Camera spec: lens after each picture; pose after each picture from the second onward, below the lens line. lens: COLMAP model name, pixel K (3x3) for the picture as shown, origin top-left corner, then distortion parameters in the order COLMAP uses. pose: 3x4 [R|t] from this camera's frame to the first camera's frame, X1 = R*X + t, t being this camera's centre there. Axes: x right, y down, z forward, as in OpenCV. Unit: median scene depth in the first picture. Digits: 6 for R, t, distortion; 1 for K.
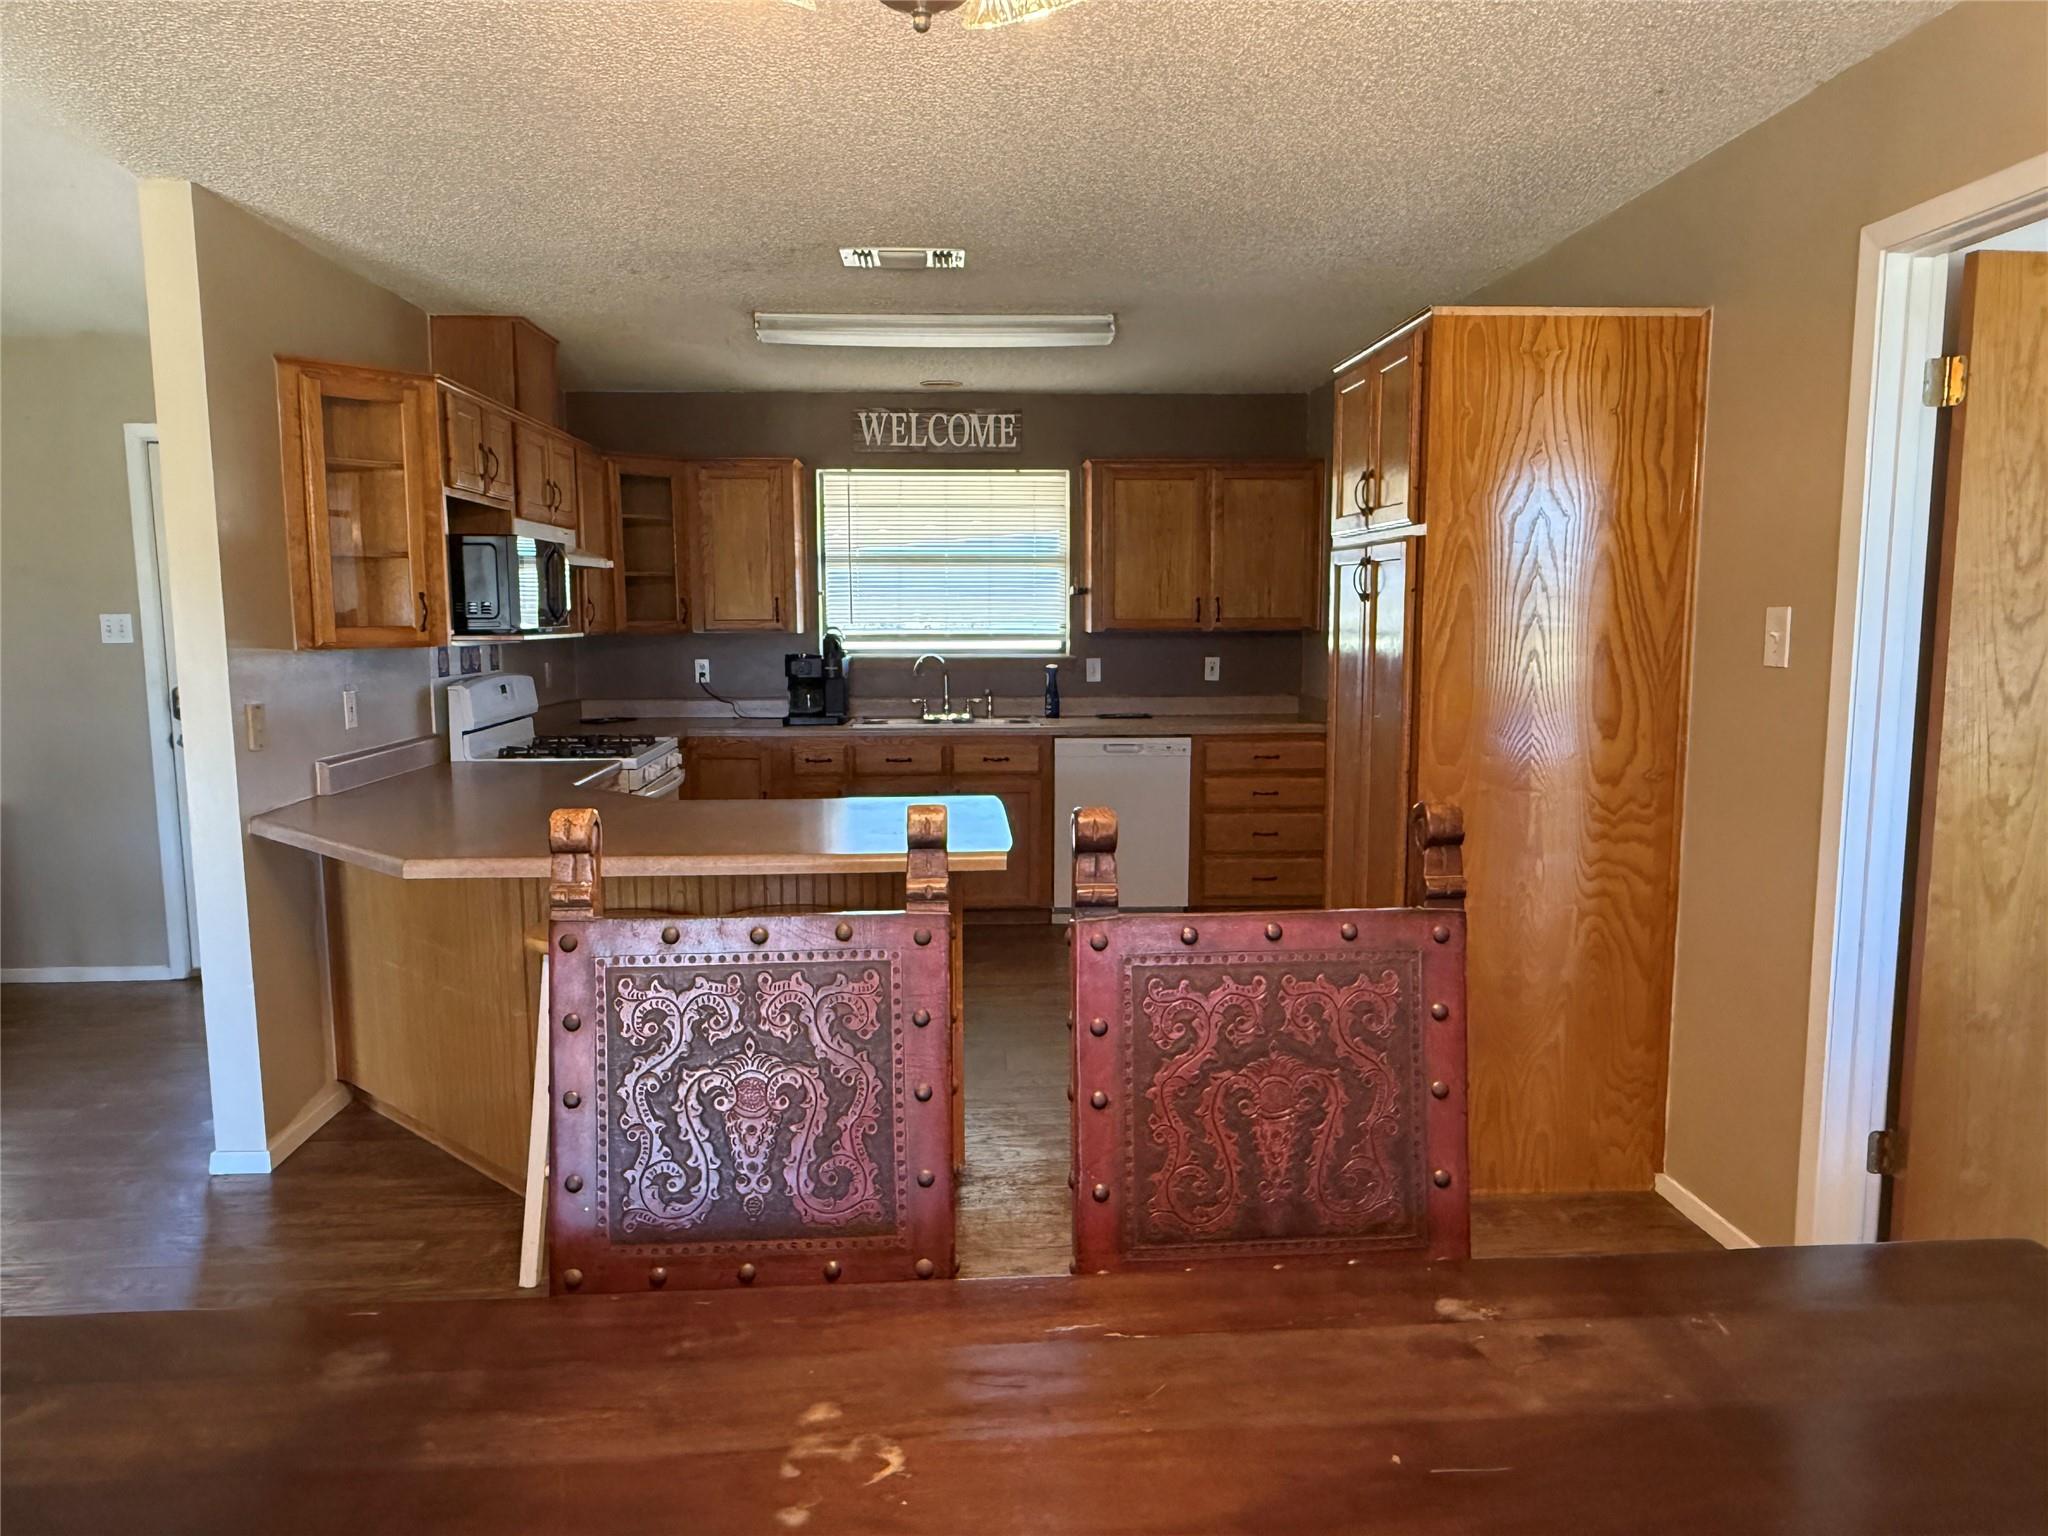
lens RADIAL K [[1362.6, 0, 1024.3], [0, 1362.6, 774.1], [0, 0, 1]] dist [0.002214, 0.000075]
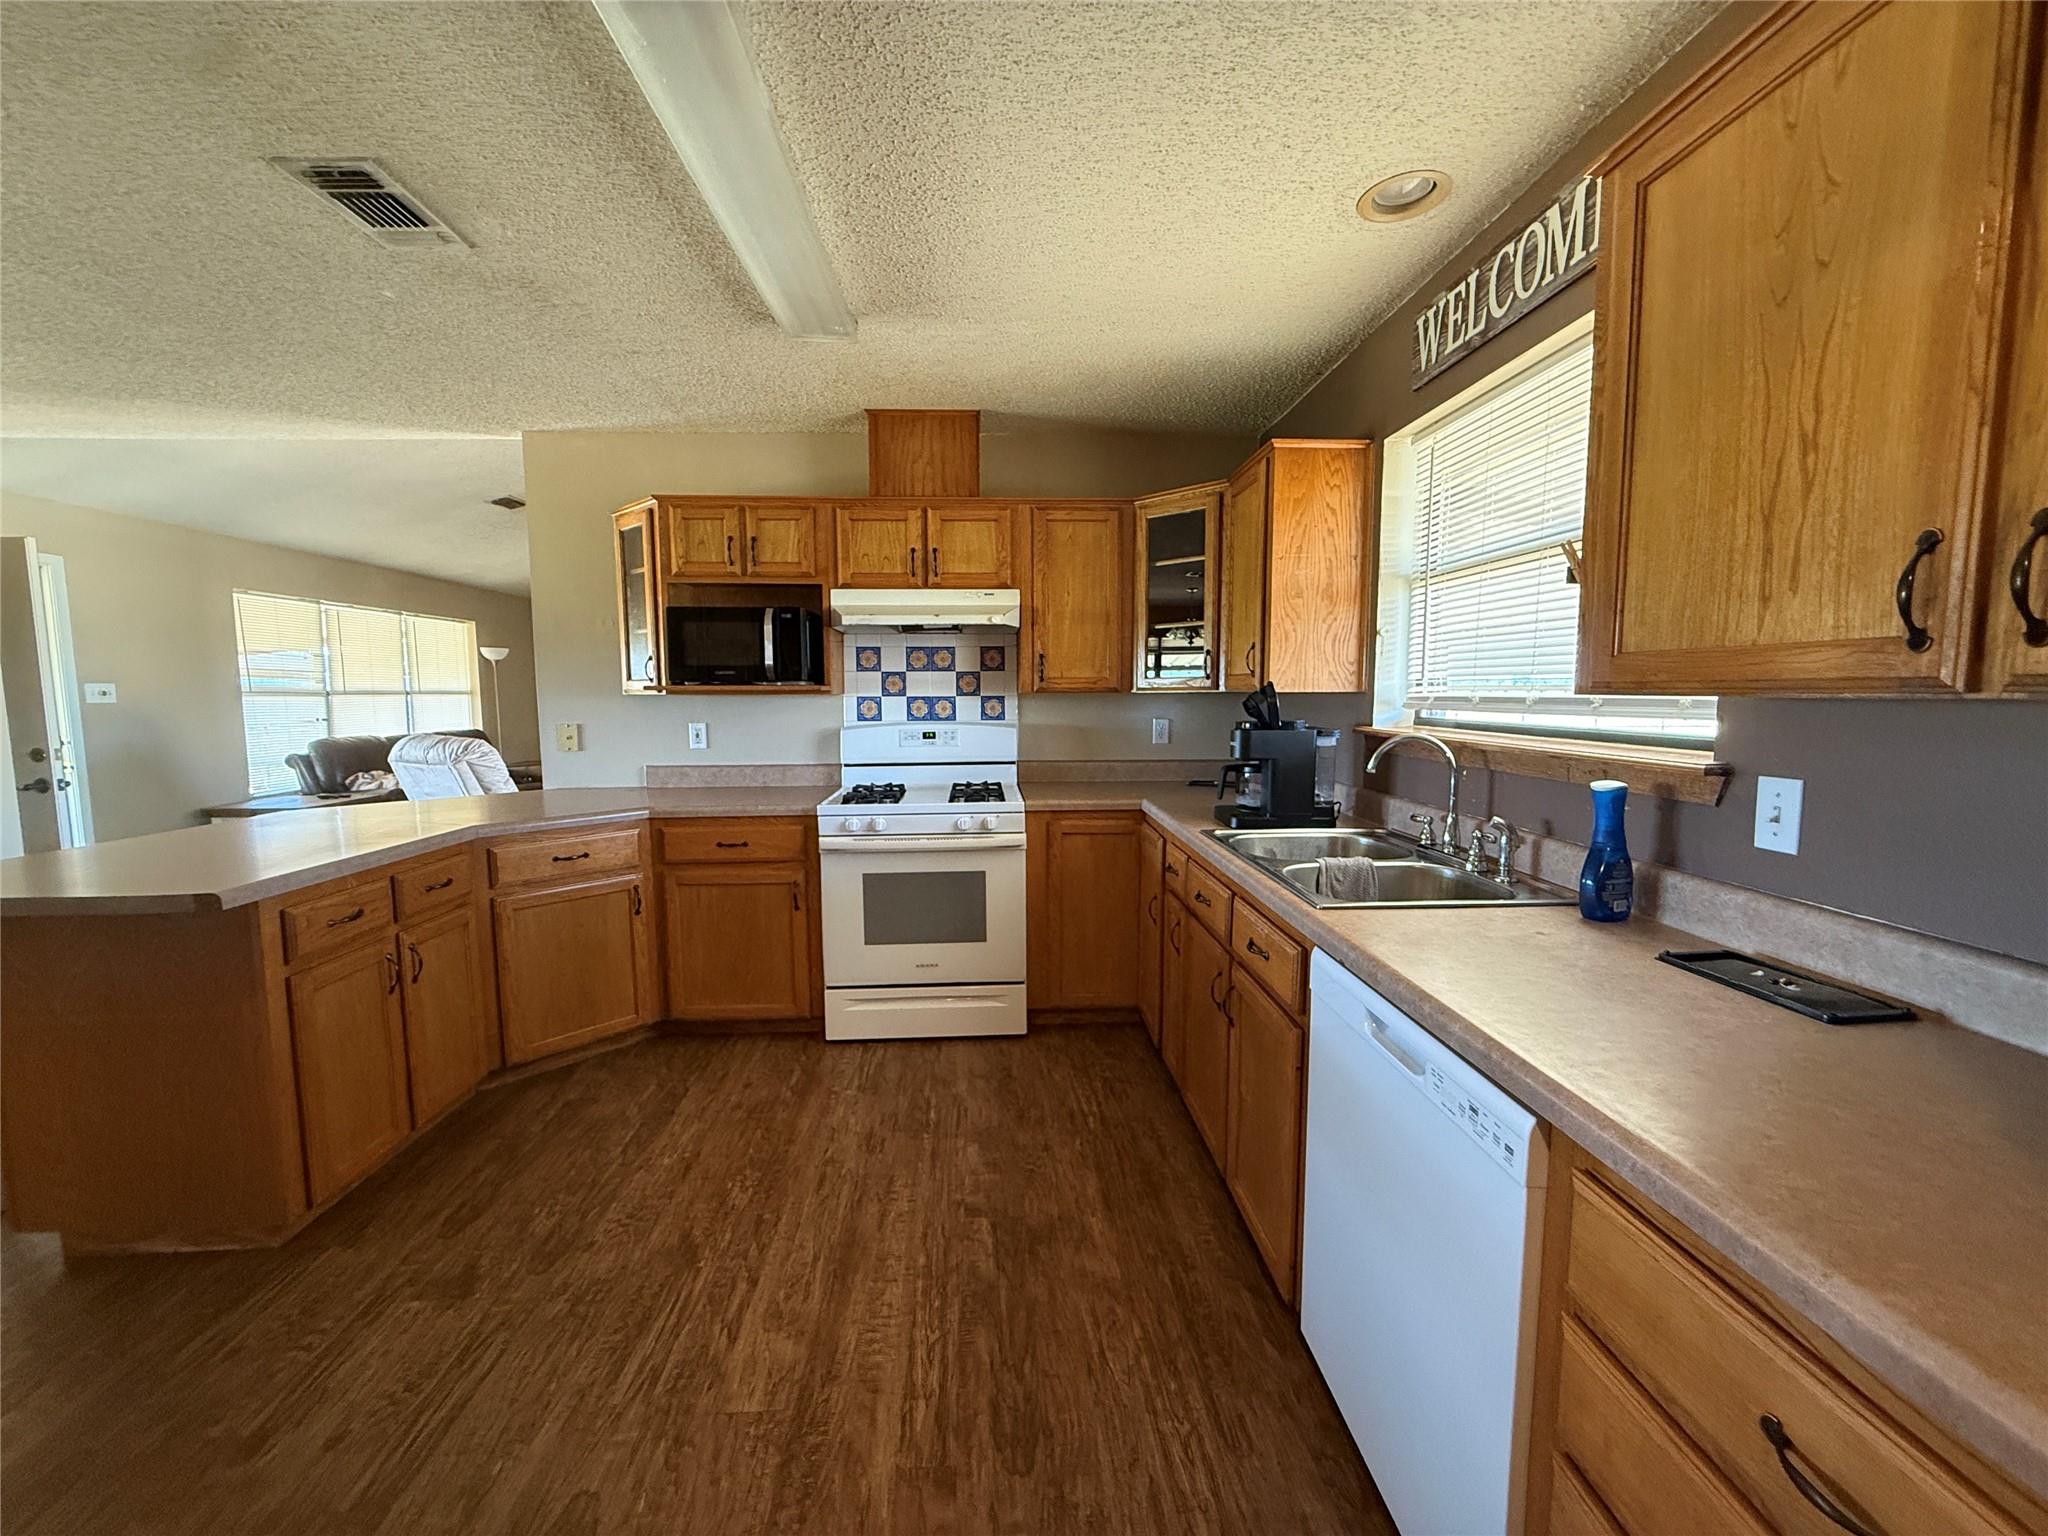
lens RADIAL K [[814.6, 0, 1021.7], [0, 814.6, 761.7], [0, 0, 1]] dist [-0.003570, -0.000256]
pose [[-0.014646, 0.095418, -0.995330, 0.248802], [-0.103515, 0.989943, 0.096425, -0.091100], [0.994520, 0.104444, -0.004621, 0.845560]]
